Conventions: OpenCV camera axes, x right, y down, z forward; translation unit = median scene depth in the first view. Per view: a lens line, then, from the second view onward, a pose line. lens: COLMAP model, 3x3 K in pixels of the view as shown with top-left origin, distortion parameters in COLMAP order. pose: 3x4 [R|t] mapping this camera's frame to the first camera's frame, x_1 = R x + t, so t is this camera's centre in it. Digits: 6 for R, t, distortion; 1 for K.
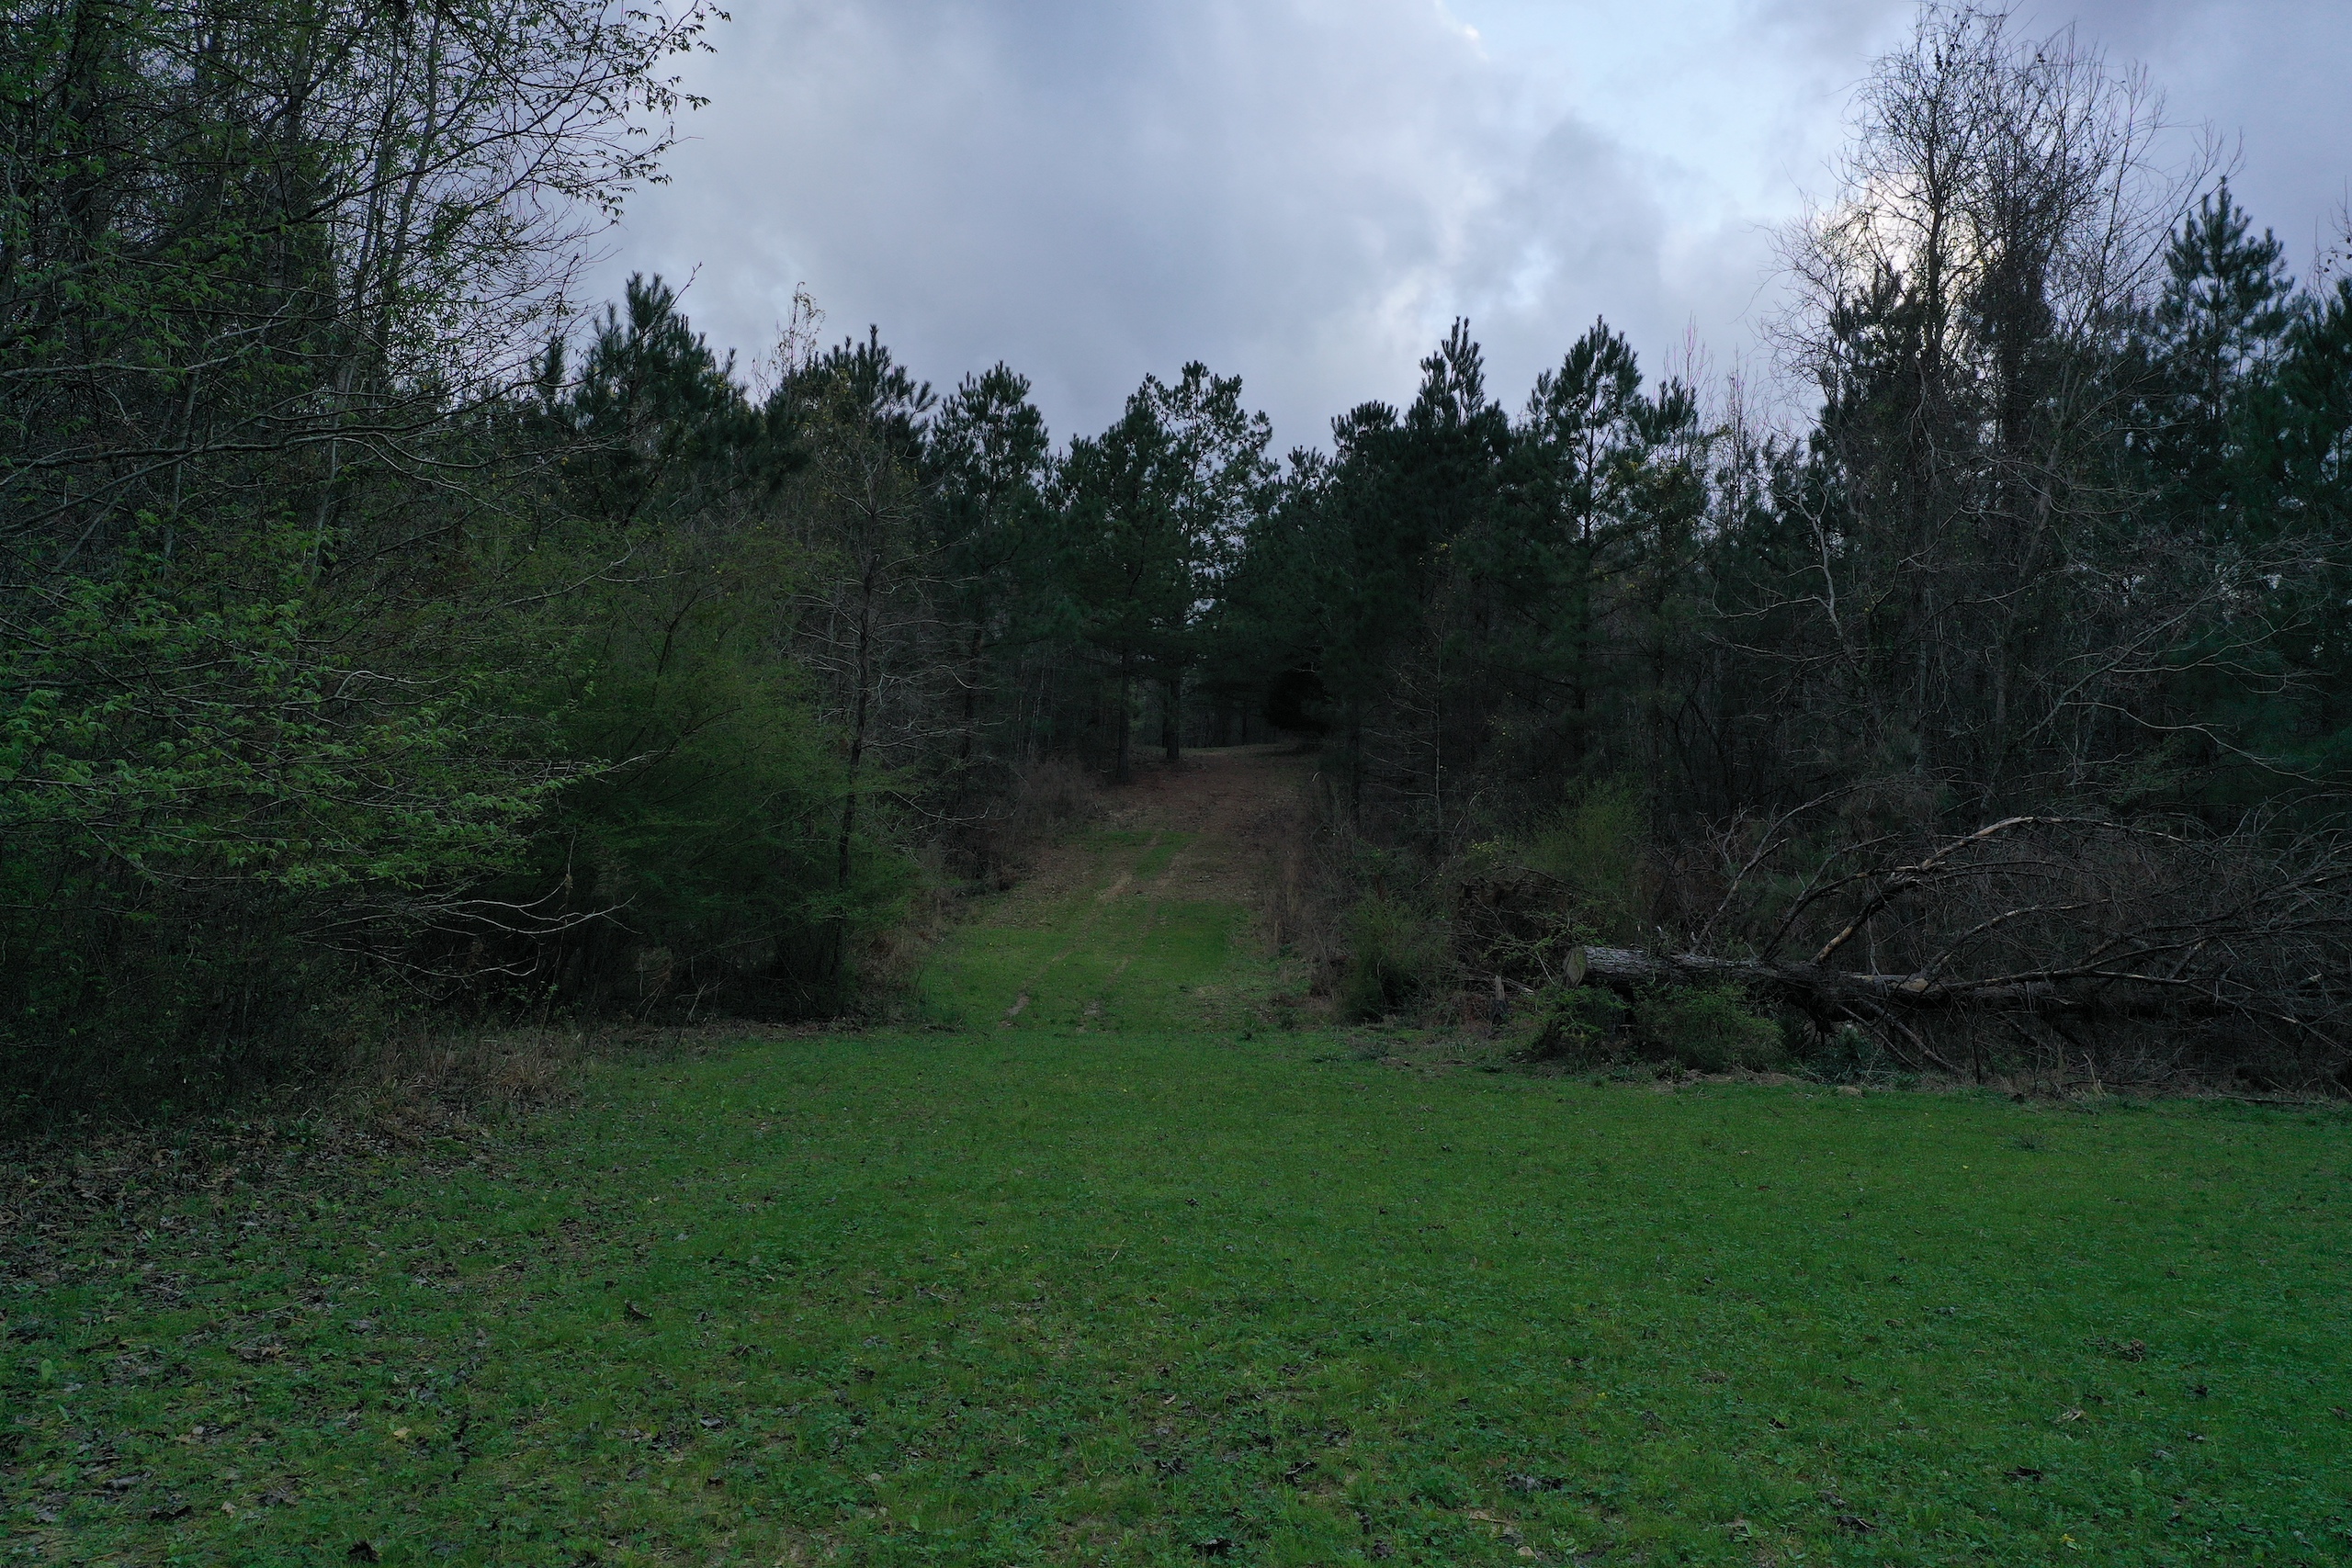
lens RADIAL K [[1866.5, 0, 1172.7], [0, 1866.5, 782.7], [0, 0, 1]] dist [0.011767, 0.000634]
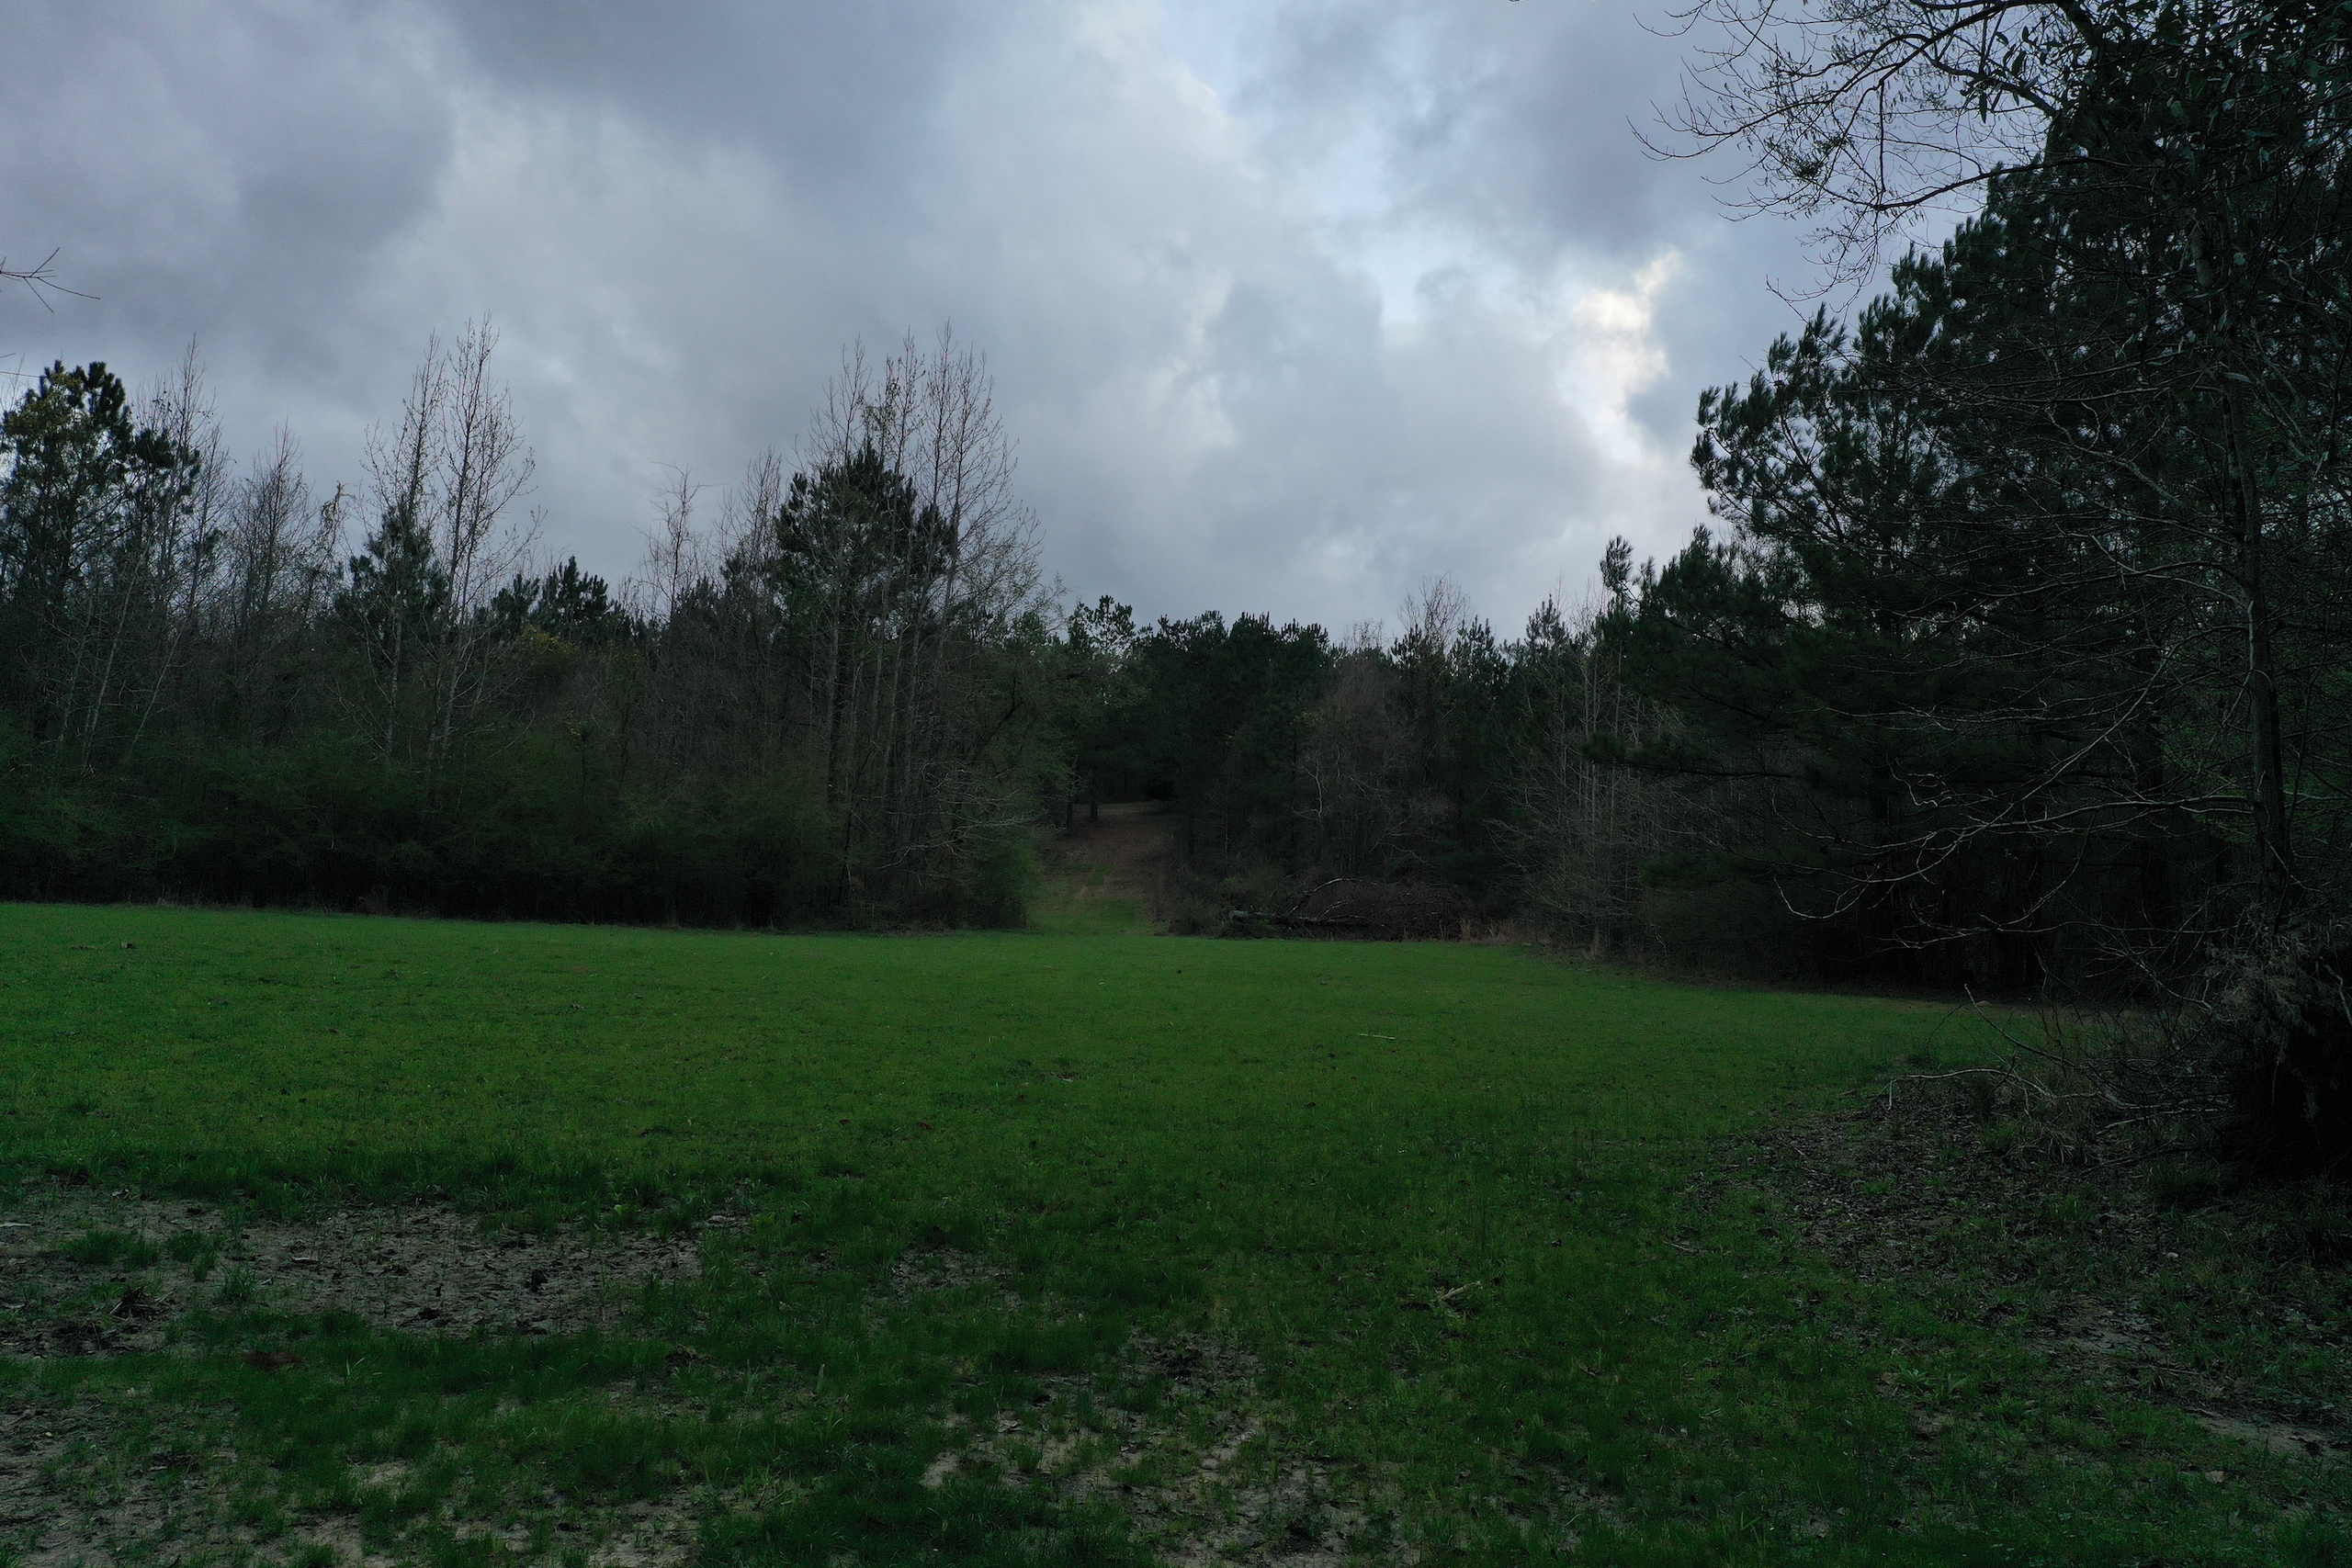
lens RADIAL K [[1866.5, 0, 1178.6], [0, 1866.5, 783.2], [0, 0, 1]] dist [0.011767, 0.000634]
pose [[0.996872, 0.007098, 0.078714, -0.086658], [-0.007383, 0.999967, 0.003330, -0.077874], [-0.078688, -0.003900, 0.996892, -1.165458]]
